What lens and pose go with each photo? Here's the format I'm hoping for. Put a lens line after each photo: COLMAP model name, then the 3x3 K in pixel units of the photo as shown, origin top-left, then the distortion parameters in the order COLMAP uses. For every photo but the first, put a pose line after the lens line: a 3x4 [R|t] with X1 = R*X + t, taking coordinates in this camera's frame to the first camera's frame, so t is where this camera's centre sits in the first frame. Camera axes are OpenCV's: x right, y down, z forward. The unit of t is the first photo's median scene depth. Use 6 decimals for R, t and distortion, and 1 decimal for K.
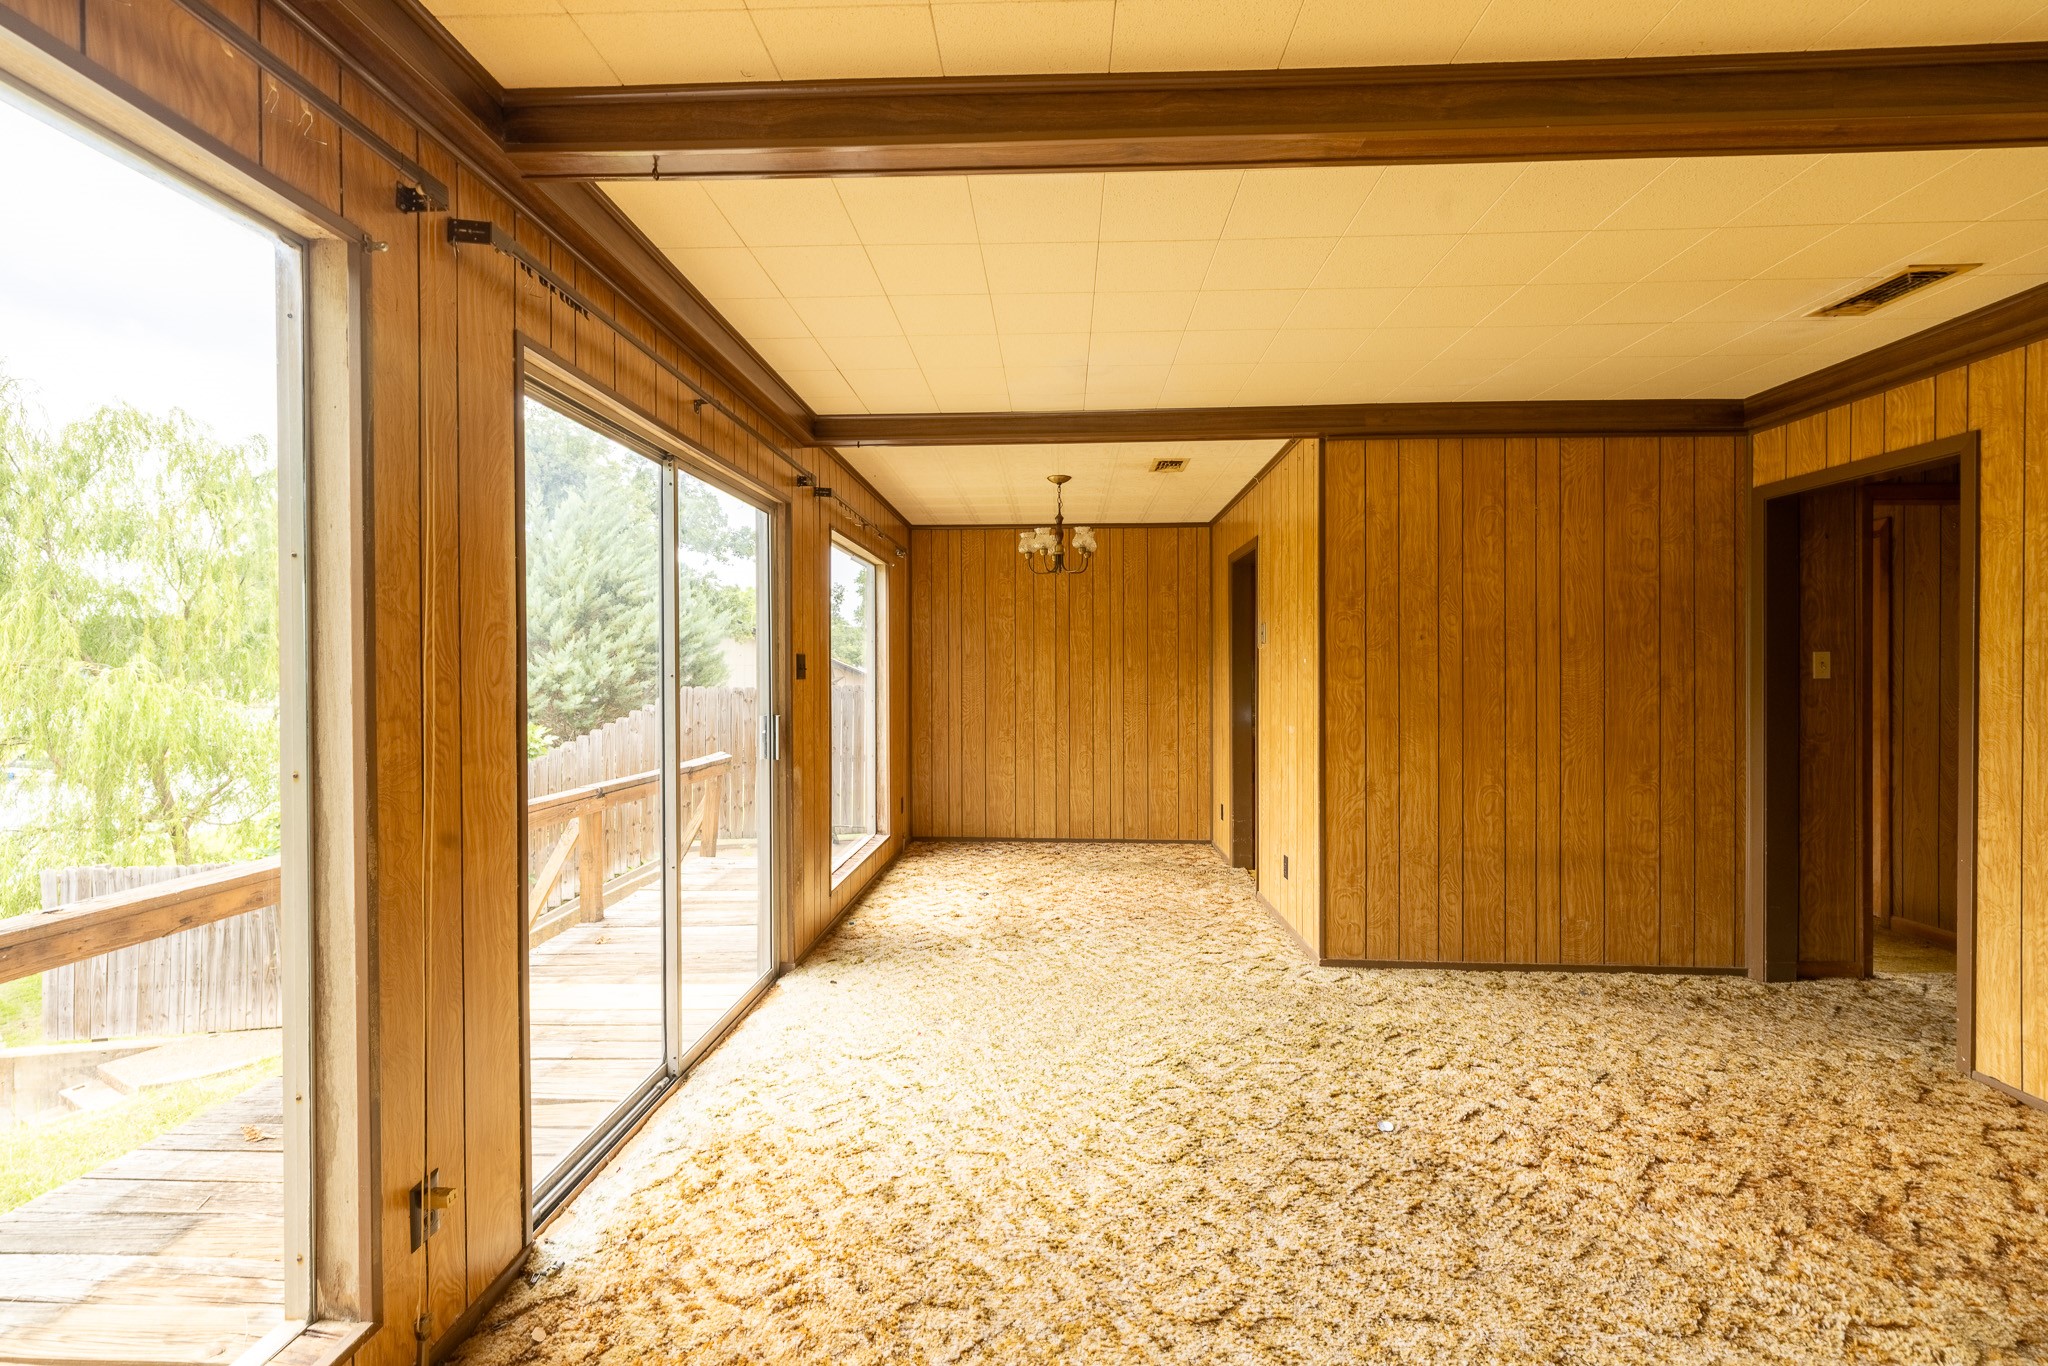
lens RADIAL K [[853.7, 0, 1016.6], [0, 853.7, 674.7], [0, 0, 1]] dist [0.000540, 0.000475]
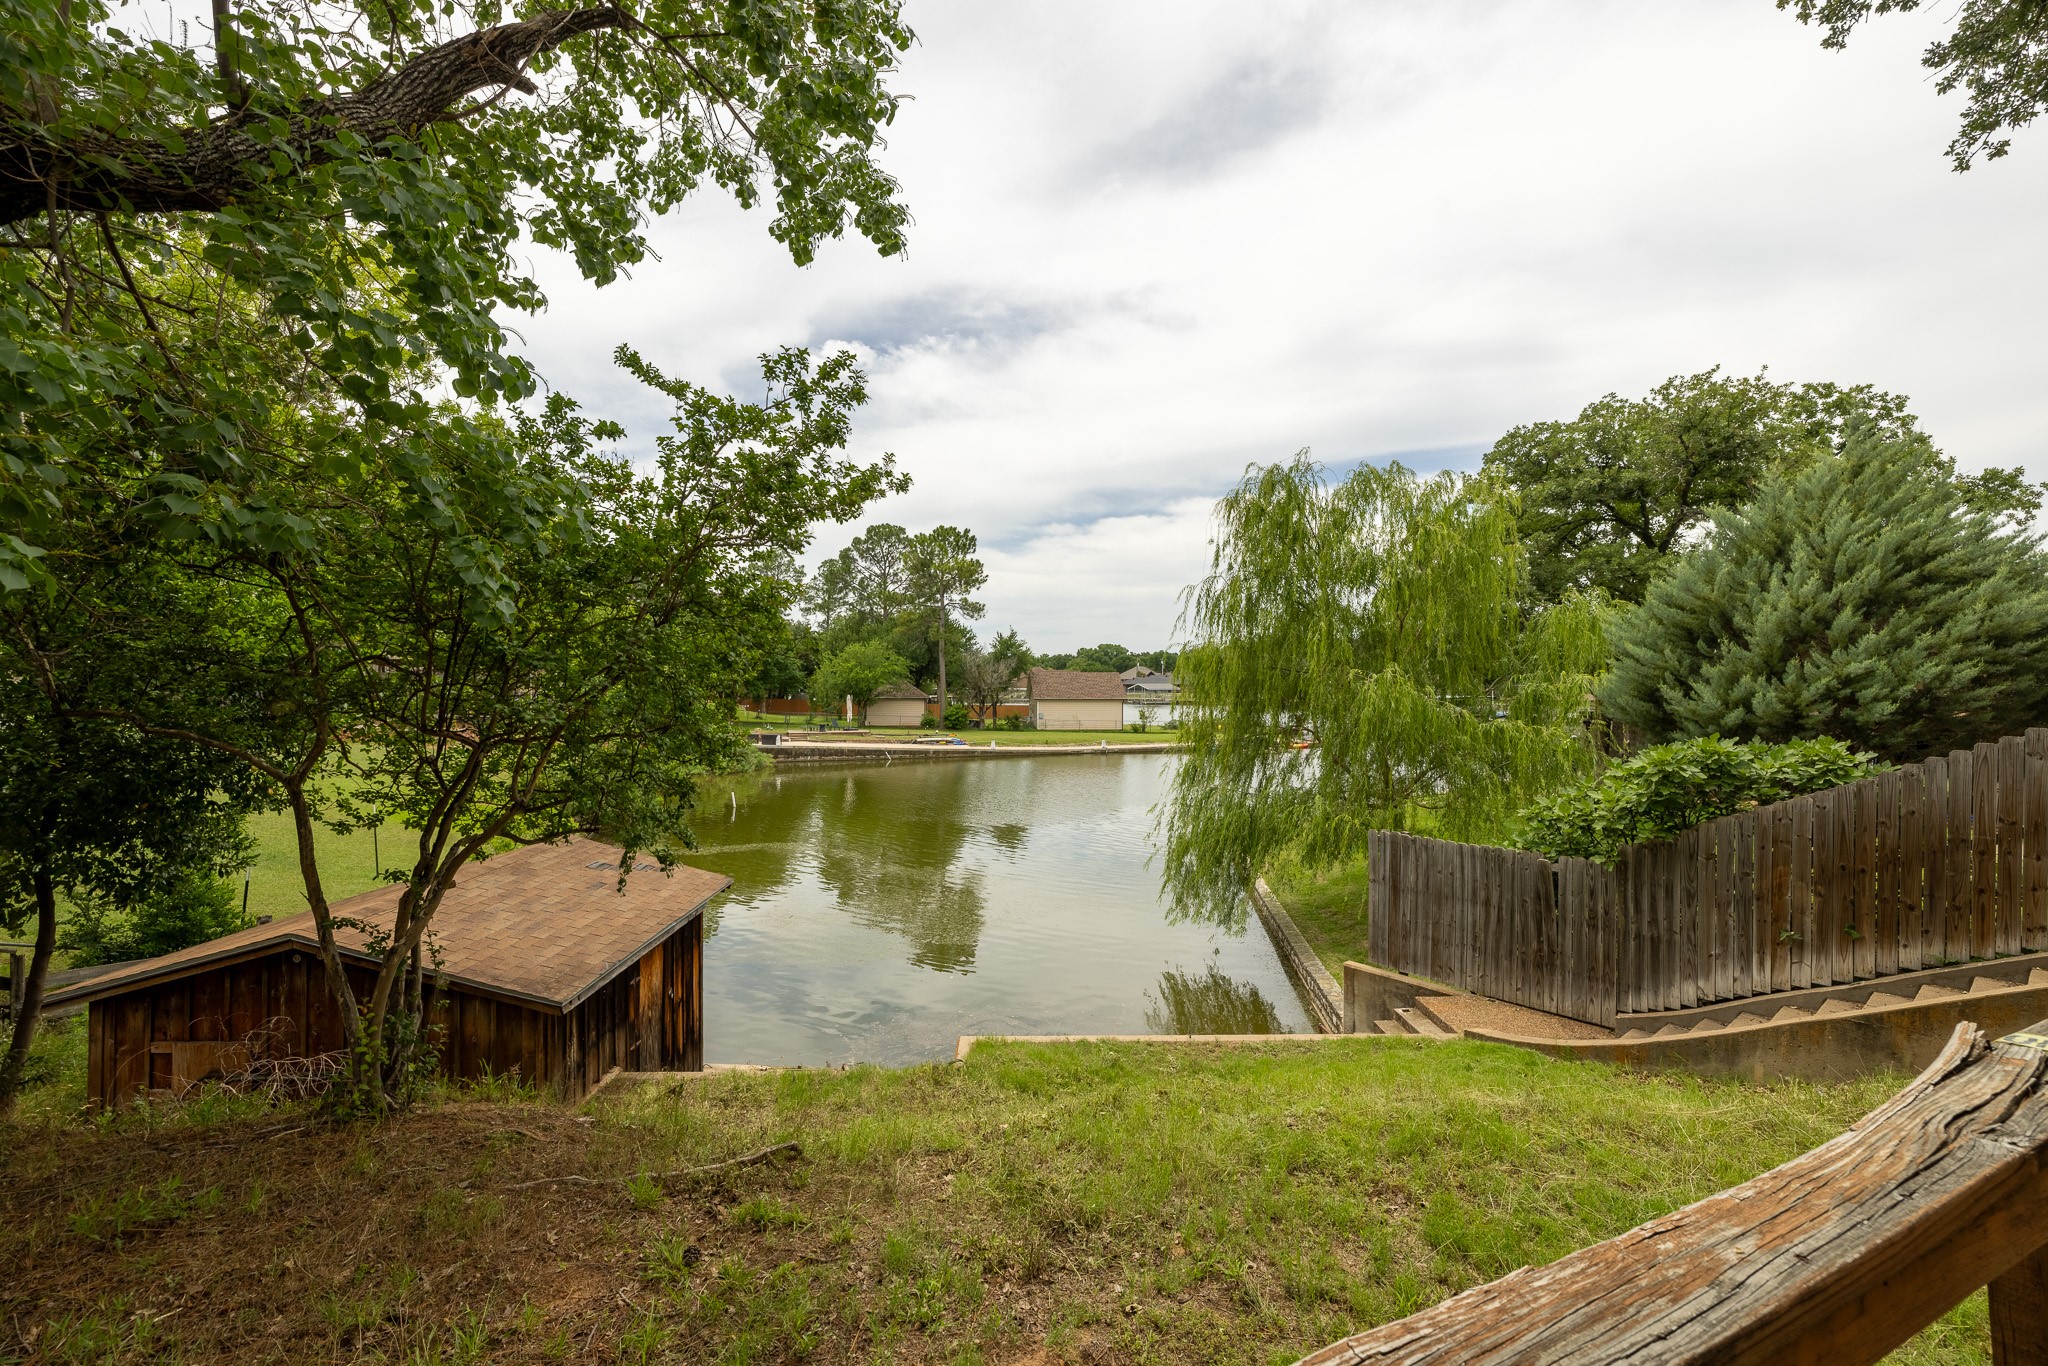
lens RADIAL K [[854.7, 0, 1020.5], [0, 854.7, 680.7], [0, 0, 1]] dist [-0.000879, 0.000108]
pose [[0.472834, -0.001004, -0.881151, -0.630169], [-0.003002, 0.999992, -0.002750, 0.023415], [0.881147, 0.003946, 0.472827, -0.186970]]
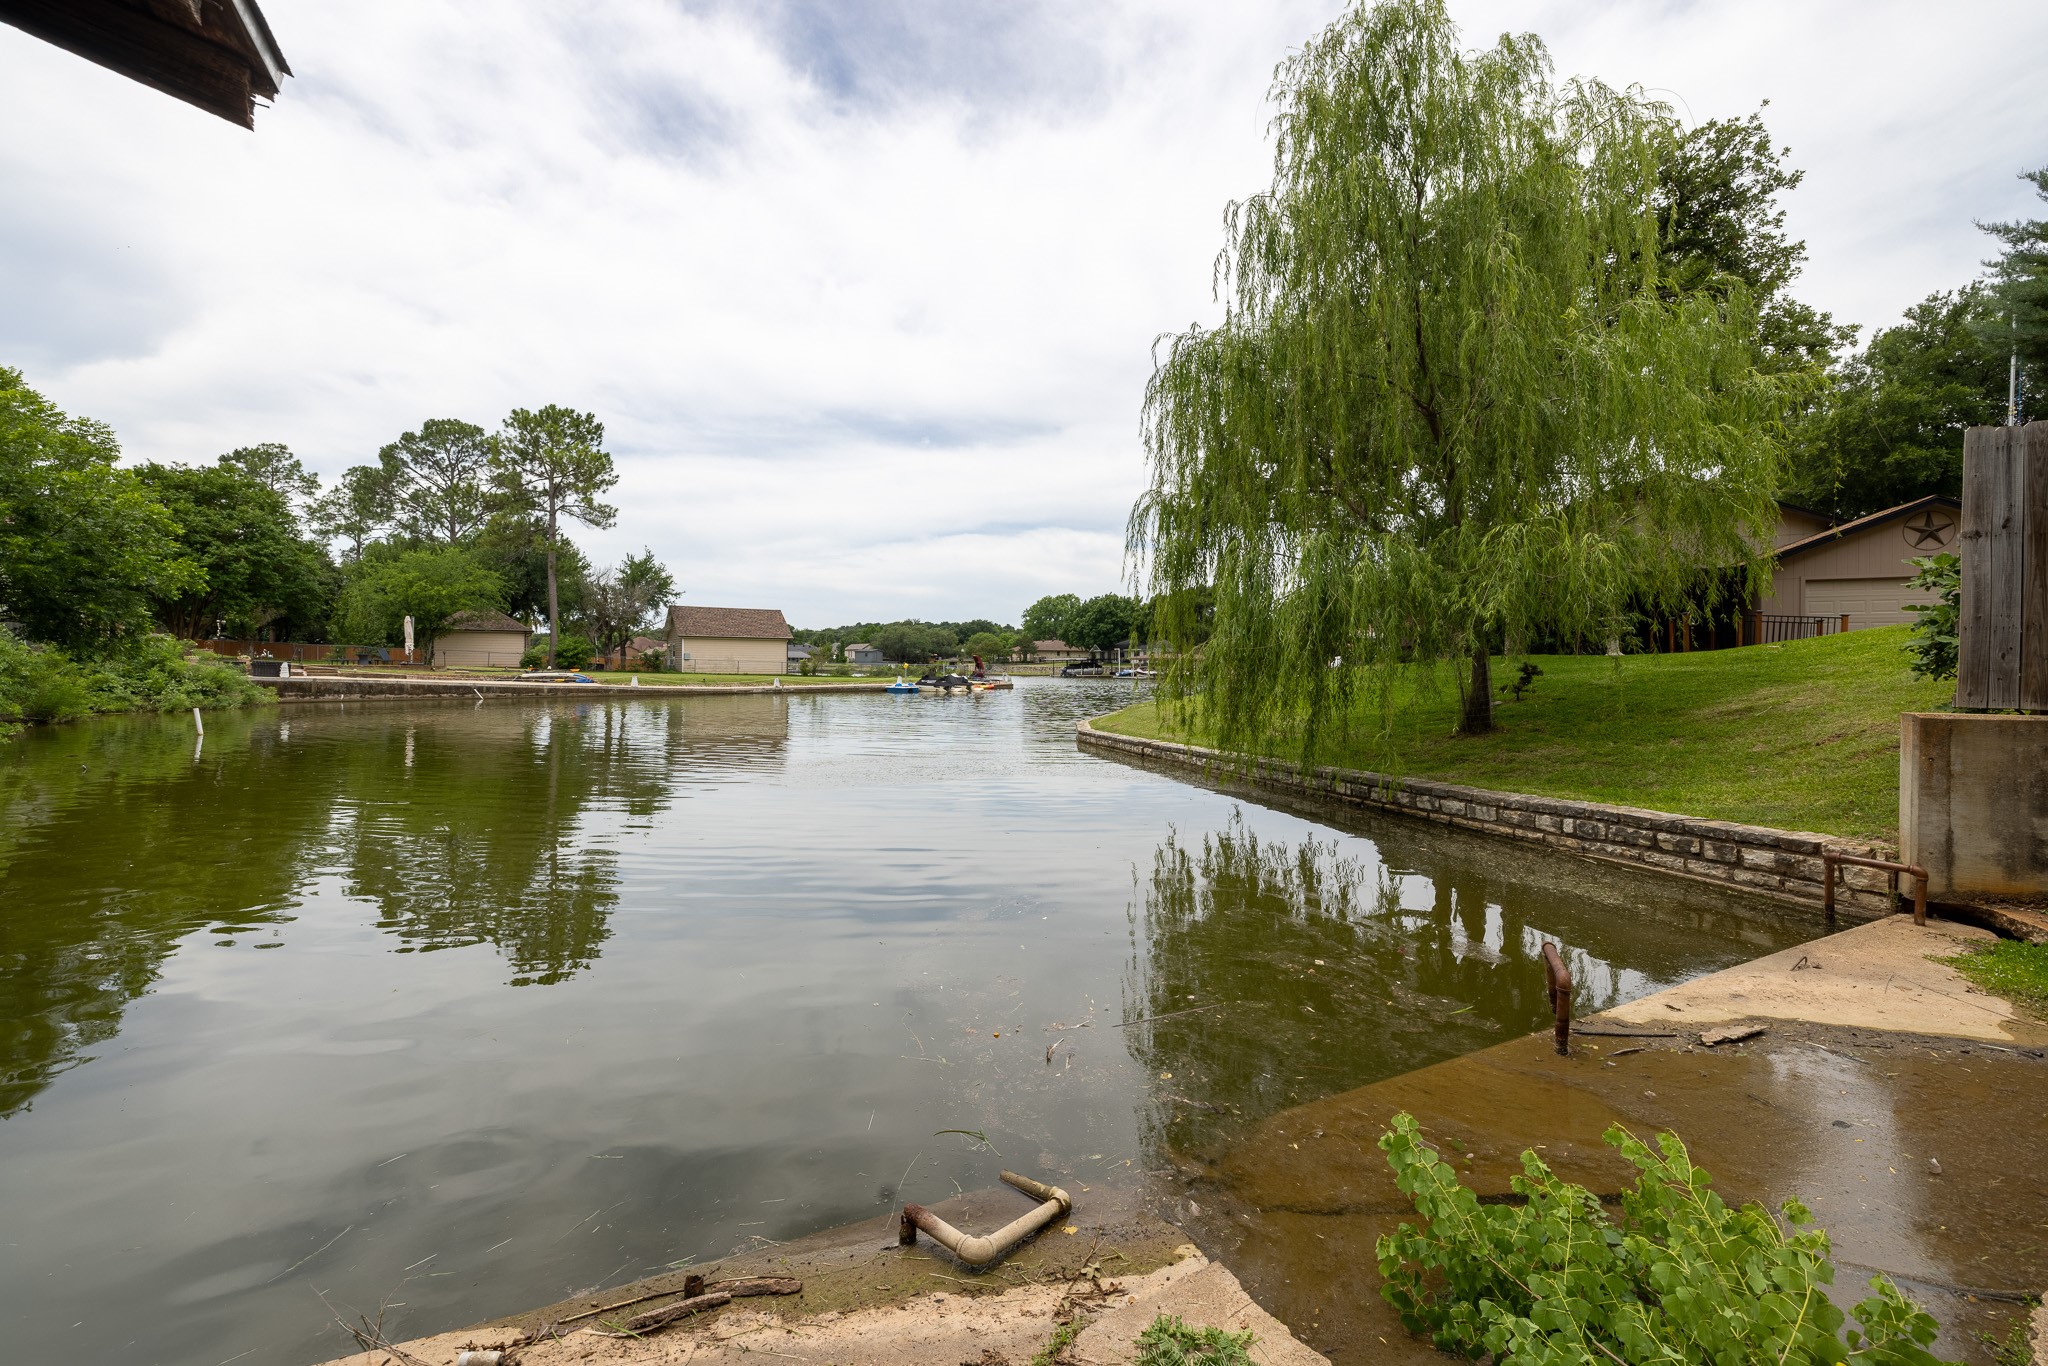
lens RADIAL K [[853.7, 0, 1016.6], [0, 853.7, 674.7], [0, 0, 1]] dist [0.000540, 0.000475]
pose [[0.805407, 0.010390, -0.592631, -3.321931], [-0.007563, 0.999945, 0.007253, 1.021587], [0.592673, -0.001360, 0.805442, 0.243562]]
